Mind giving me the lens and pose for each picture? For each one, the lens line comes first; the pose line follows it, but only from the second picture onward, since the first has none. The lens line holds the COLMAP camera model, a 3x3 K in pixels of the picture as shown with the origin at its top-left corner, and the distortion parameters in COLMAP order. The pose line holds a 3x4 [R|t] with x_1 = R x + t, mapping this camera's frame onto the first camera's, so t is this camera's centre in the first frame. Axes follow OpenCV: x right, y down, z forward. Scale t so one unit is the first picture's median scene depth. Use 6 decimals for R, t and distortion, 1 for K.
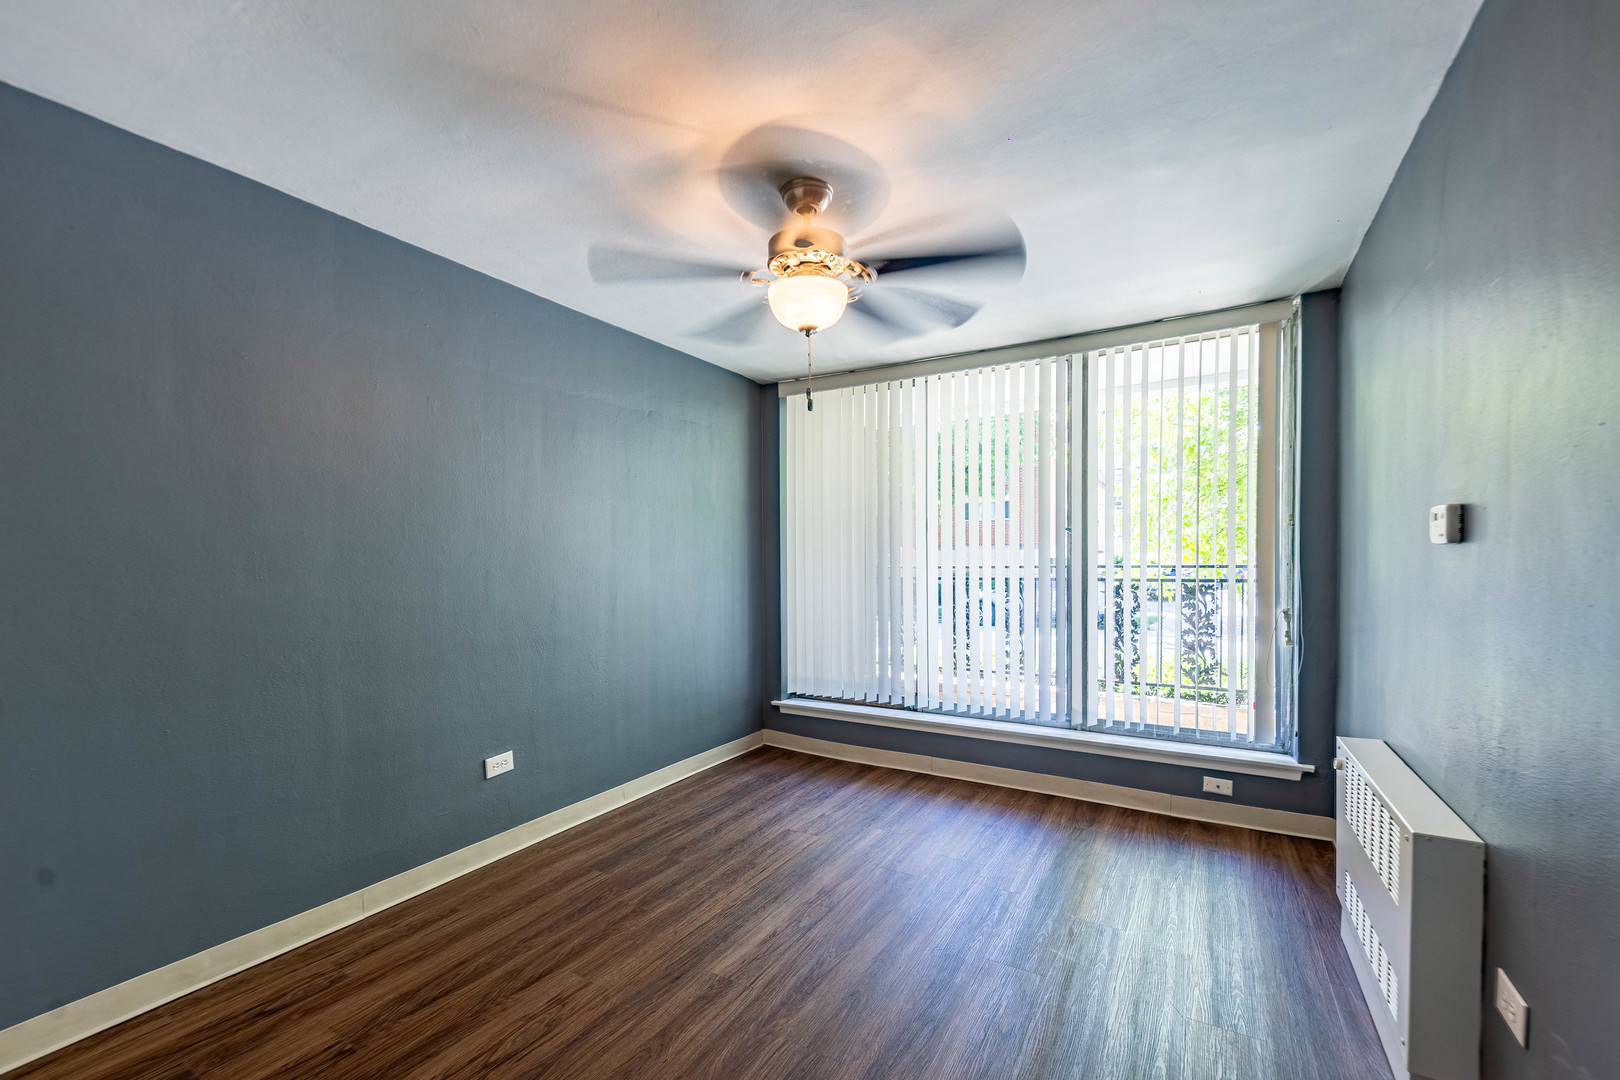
lens RADIAL K [[661.0, 0, 812.9], [0, 661.0, 579.0], [0, 0, 1]] dist [-0.002436, -0.001926]
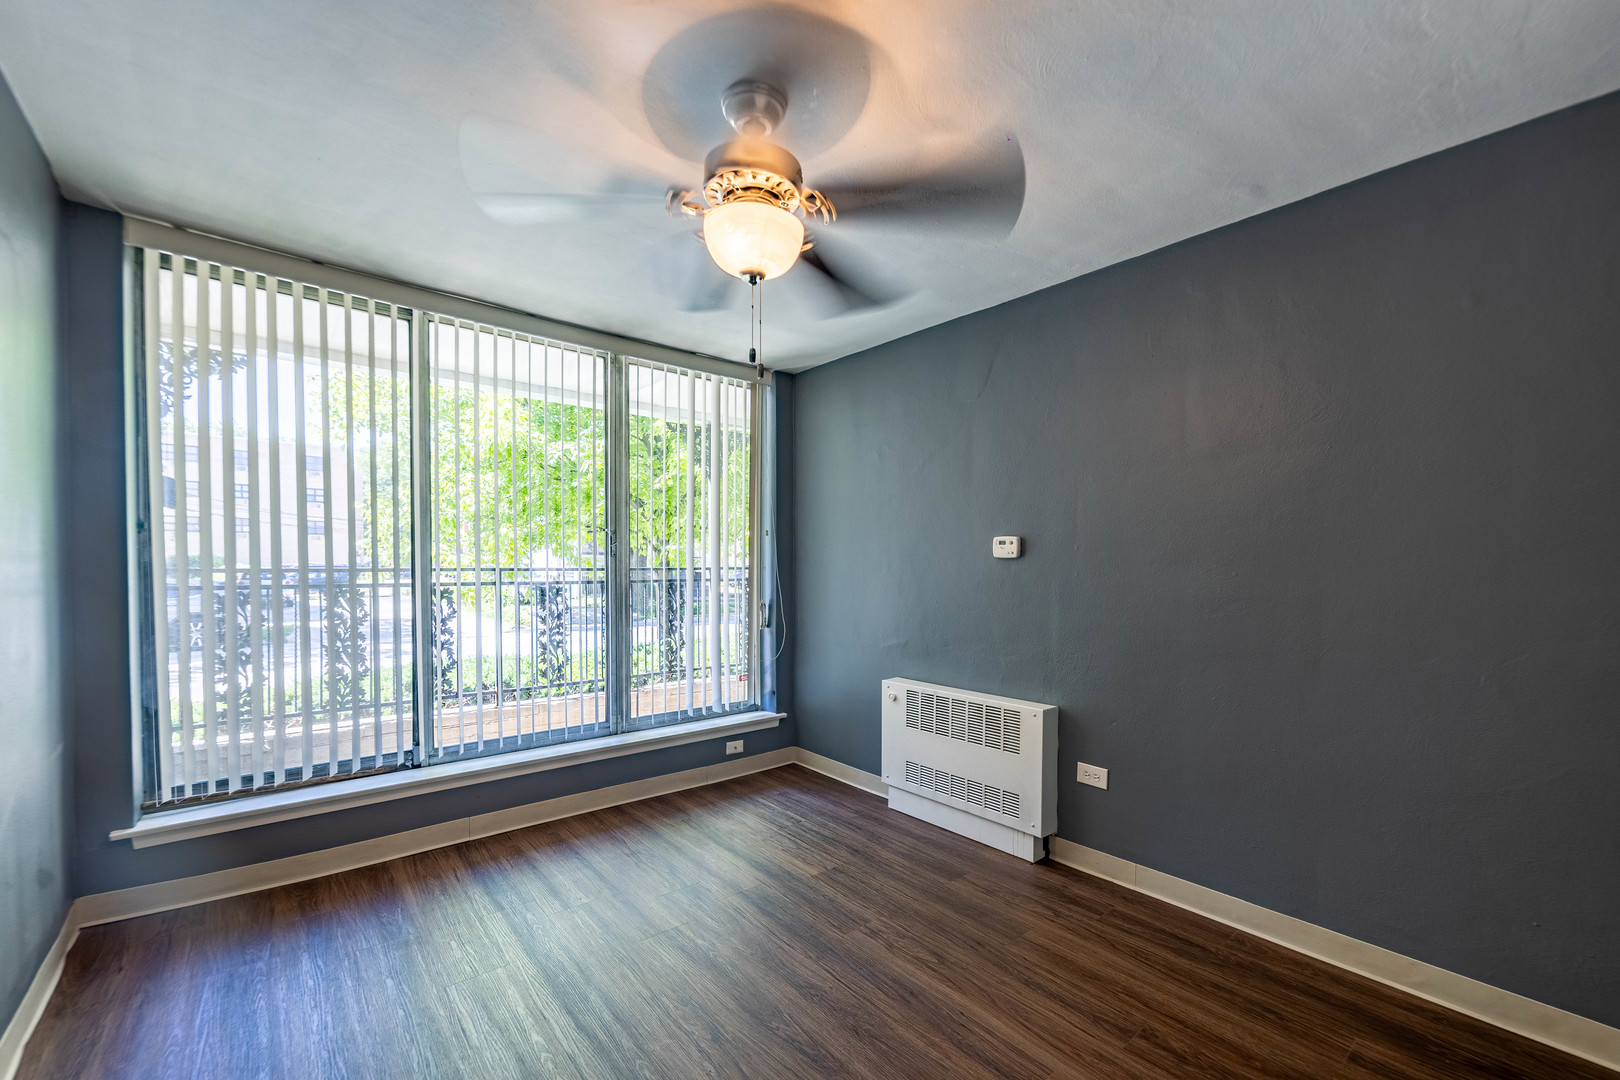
lens RADIAL K [[661.0, 0, 837.4], [0, 661.0, 574.5], [0, 0, 1]] dist [-0.002436, -0.001926]
pose [[0.324346, -0.006146, 0.945918, -0.442985], [0.020582, 0.999788, -0.000561, -0.002799], [-0.945714, 0.019651, 0.324404, 0.378389]]
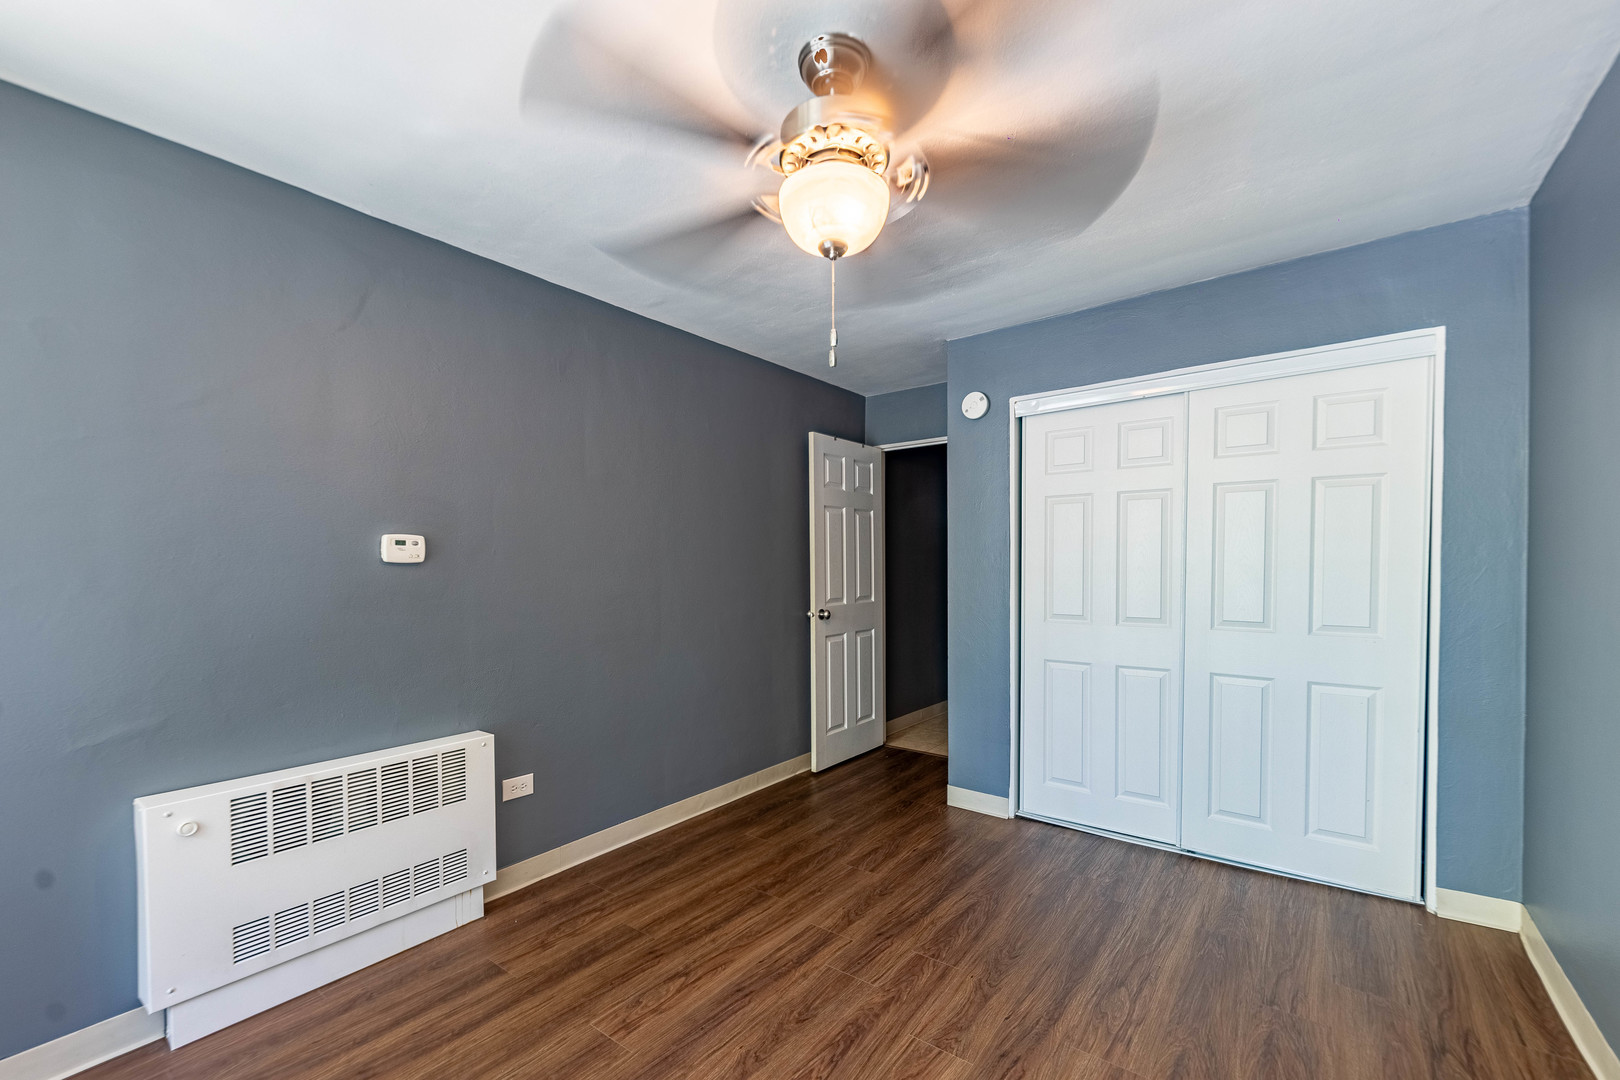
lens RADIAL K [[661.0, 0, 793.4], [0, 661.0, 567.9], [0, 0, 1]] dist [-0.002436, -0.001926]
pose [[-0.990146, 0.007994, 0.139808, -0.034522], [0.012924, 0.999325, 0.034391, -0.032613], [-0.139438, 0.035860, -0.989581, 1.041602]]
